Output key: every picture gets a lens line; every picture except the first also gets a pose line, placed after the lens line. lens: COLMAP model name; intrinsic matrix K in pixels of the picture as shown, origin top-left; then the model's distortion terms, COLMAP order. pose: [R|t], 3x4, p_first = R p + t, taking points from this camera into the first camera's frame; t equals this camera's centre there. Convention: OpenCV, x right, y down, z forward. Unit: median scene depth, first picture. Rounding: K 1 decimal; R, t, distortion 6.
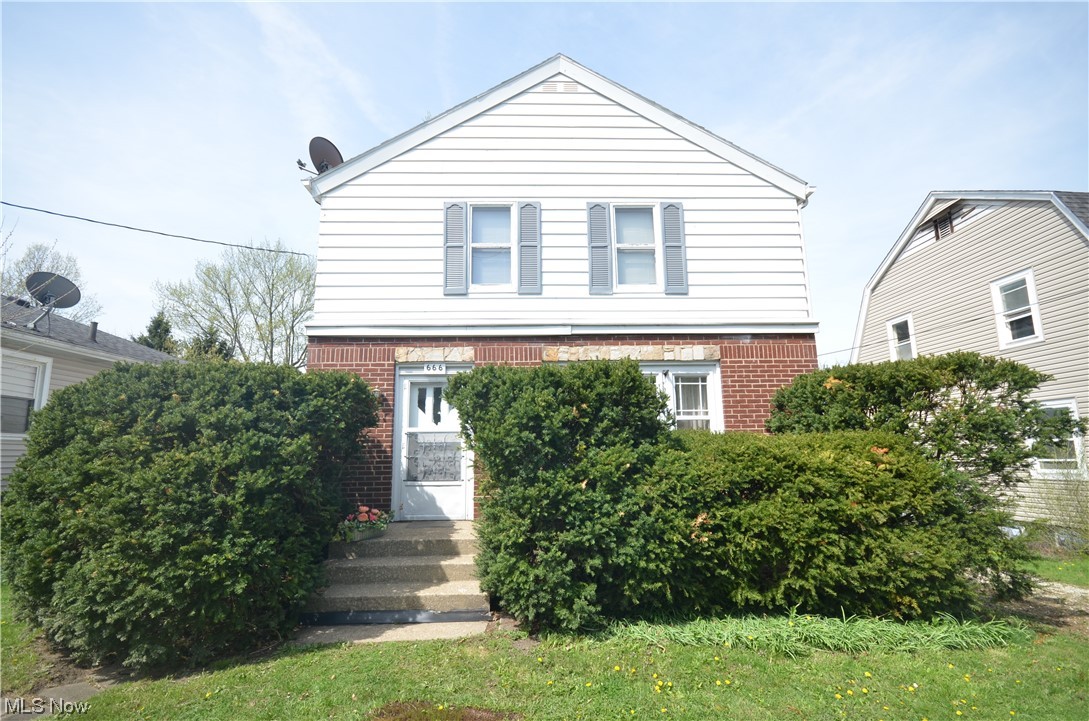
lens RADIAL K [[473.0, 0, 543.4], [0, 473.0, 381.0], [0, 0, 1]] dist [0.008393, -0.009973]
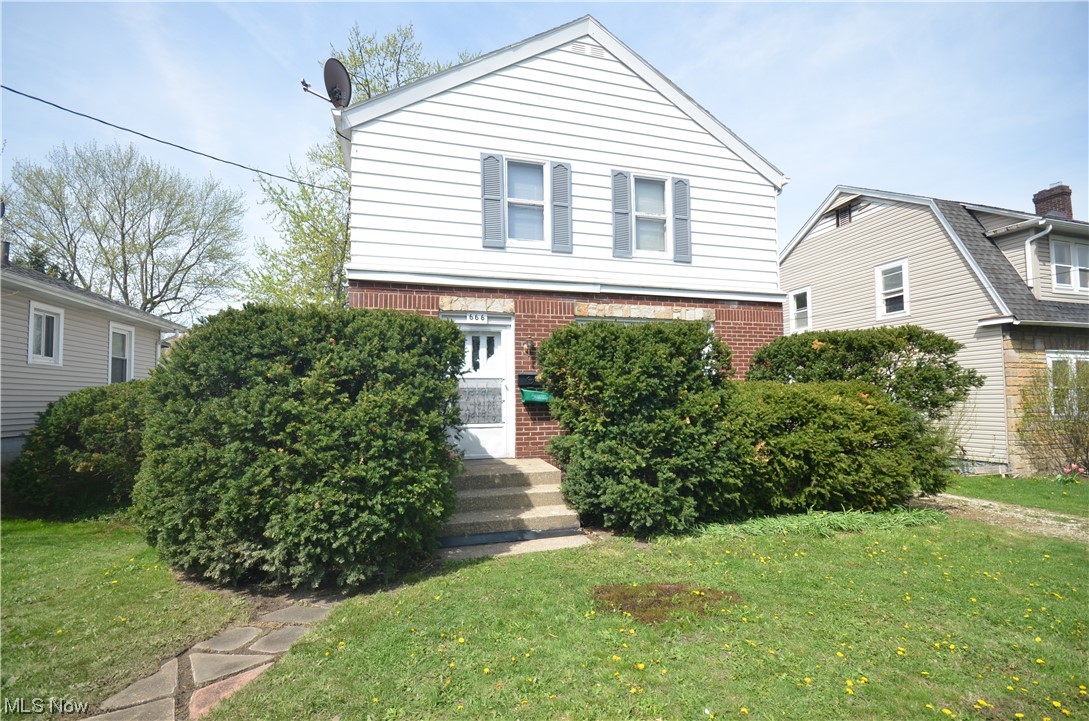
lens RADIAL K [[473.0, 0, 543.4], [0, 473.0, 381.0], [0, 0, 1]] dist [0.008393, -0.009973]
pose [[0.969641, 0.010895, 0.244291, -0.344371], [-0.037083, 0.994004, 0.102860, -0.001636], [-0.241706, -0.108796, 0.964231, -0.065016]]
